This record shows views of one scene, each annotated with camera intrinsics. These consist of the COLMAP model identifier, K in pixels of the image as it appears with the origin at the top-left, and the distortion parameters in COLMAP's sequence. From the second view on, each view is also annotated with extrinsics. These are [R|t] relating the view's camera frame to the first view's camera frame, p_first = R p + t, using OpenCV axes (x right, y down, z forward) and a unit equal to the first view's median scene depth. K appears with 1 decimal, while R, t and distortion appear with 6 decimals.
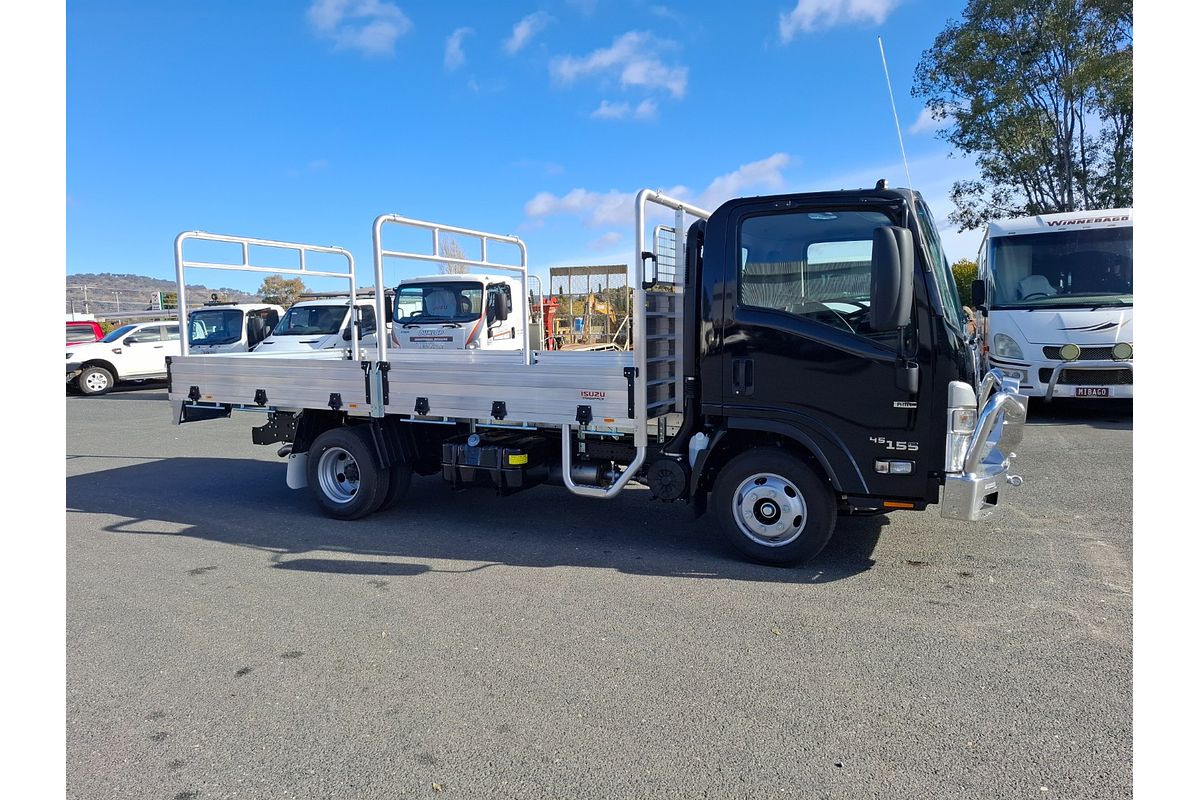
lens RADIAL K [[737.1, 0, 594.7], [0, 737.1, 391.6], [0, 0, 1]] dist [0.103434, -0.115952]
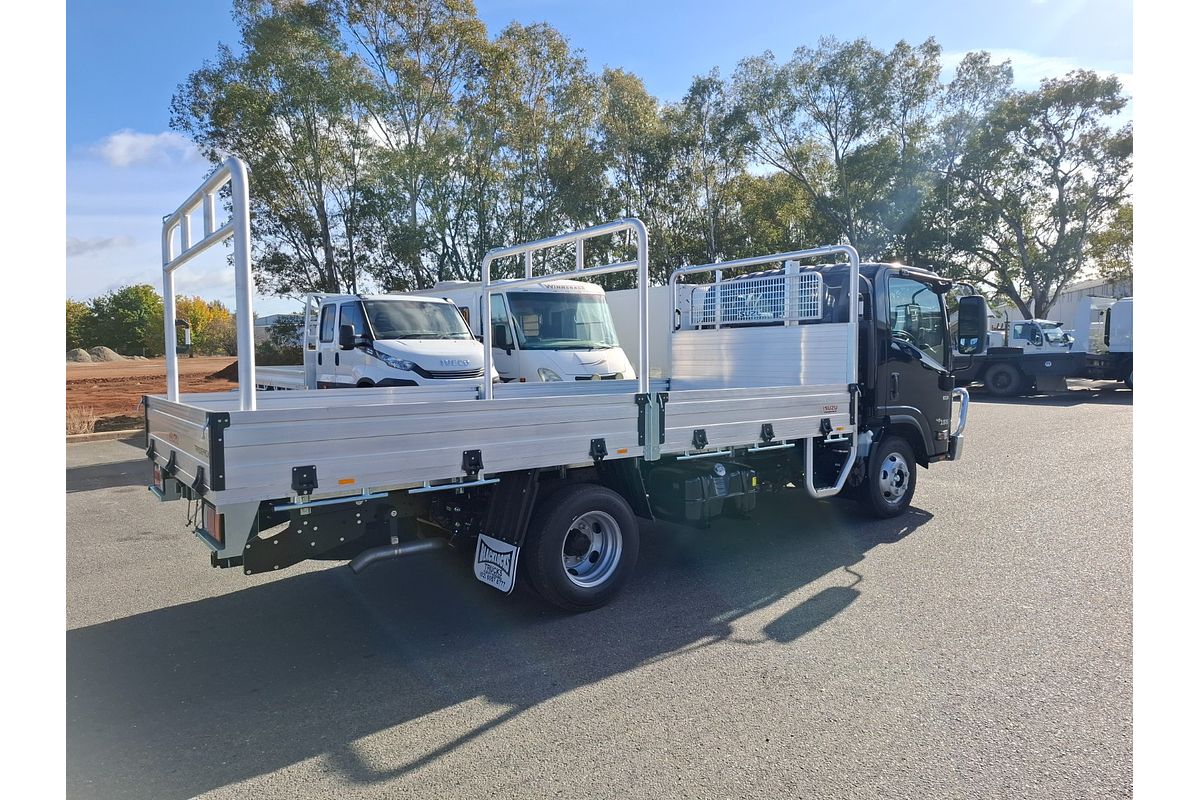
lens RADIAL K [[738.3, 0, 601.9], [0, 738.3, 375.4], [0, 0, 1]] dist [0.111075, -0.113445]
pose [[0.423599, -0.014934, 0.905727, -1.155605], [0.088248, 0.995788, -0.024854, -0.048253], [-0.901541, 0.090457, 0.423133, 0.750669]]
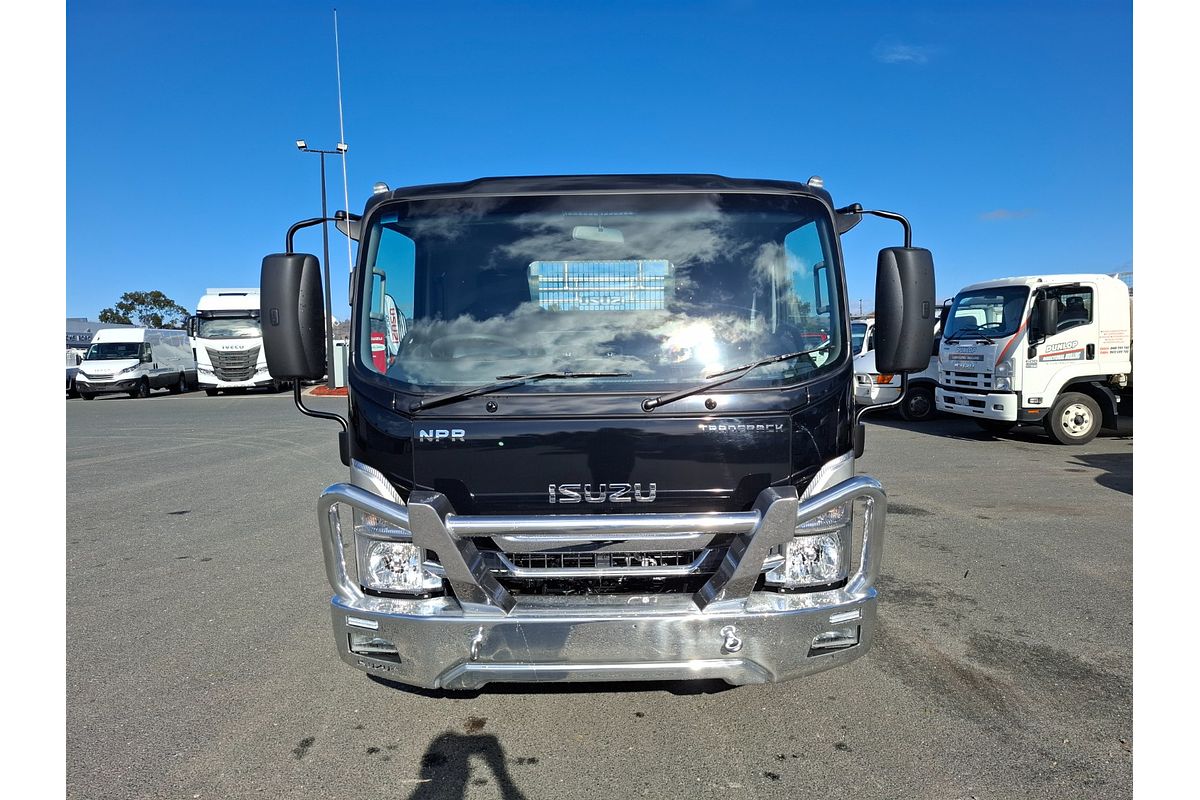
lens RADIAL K [[737.1, 0, 594.7], [0, 737.1, 391.6], [0, 0, 1]] dist [0.103434, -0.115952]
pose [[0.454549, 0.073418, -0.887691, 0.909922], [-0.079597, 0.995958, 0.041614, -0.092914], [0.887158, 0.051742, 0.458556, 0.662090]]
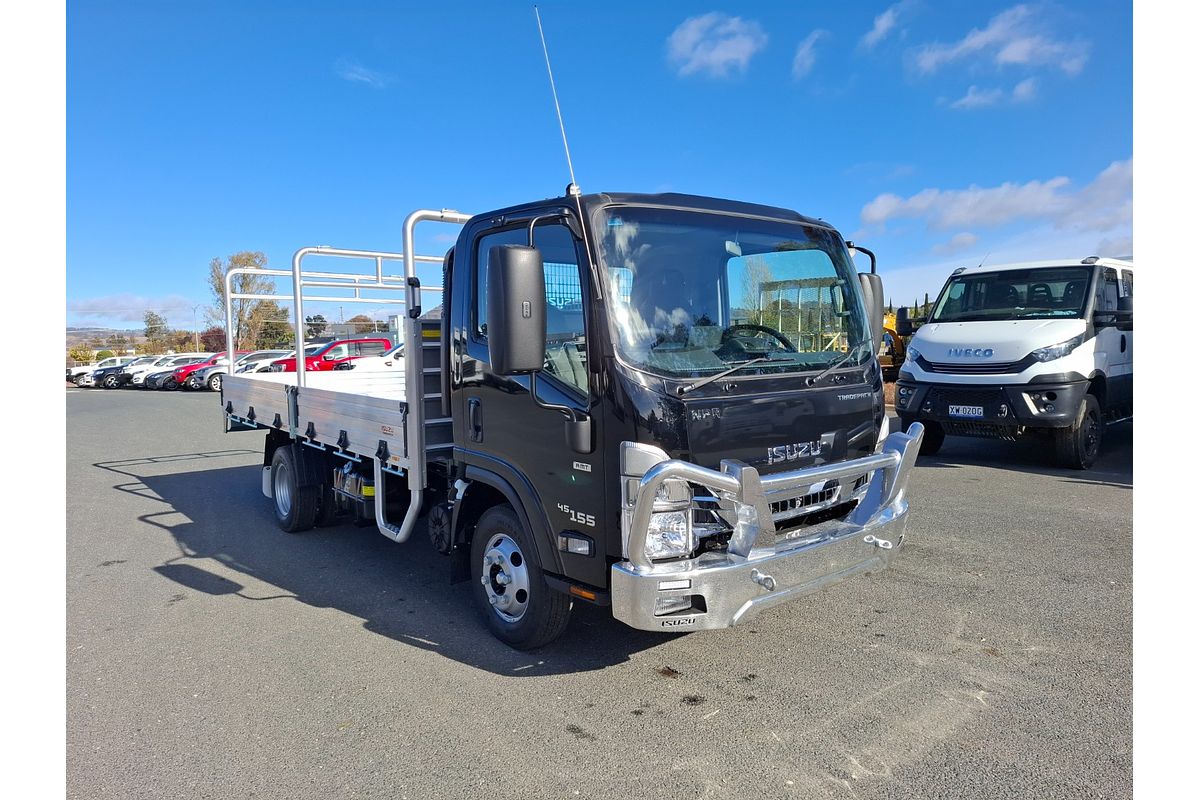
lens RADIAL K [[736.2, 0, 578.8], [0, 736.2, 397.5], [0, 0, 1]] dist [0.090822, -0.114243]
pose [[0.908355, 0.035871, -0.416659, 0.560741], [-0.040723, 0.999167, -0.002760, -0.040406], [0.416213, 0.019475, 0.909058, 0.225243]]
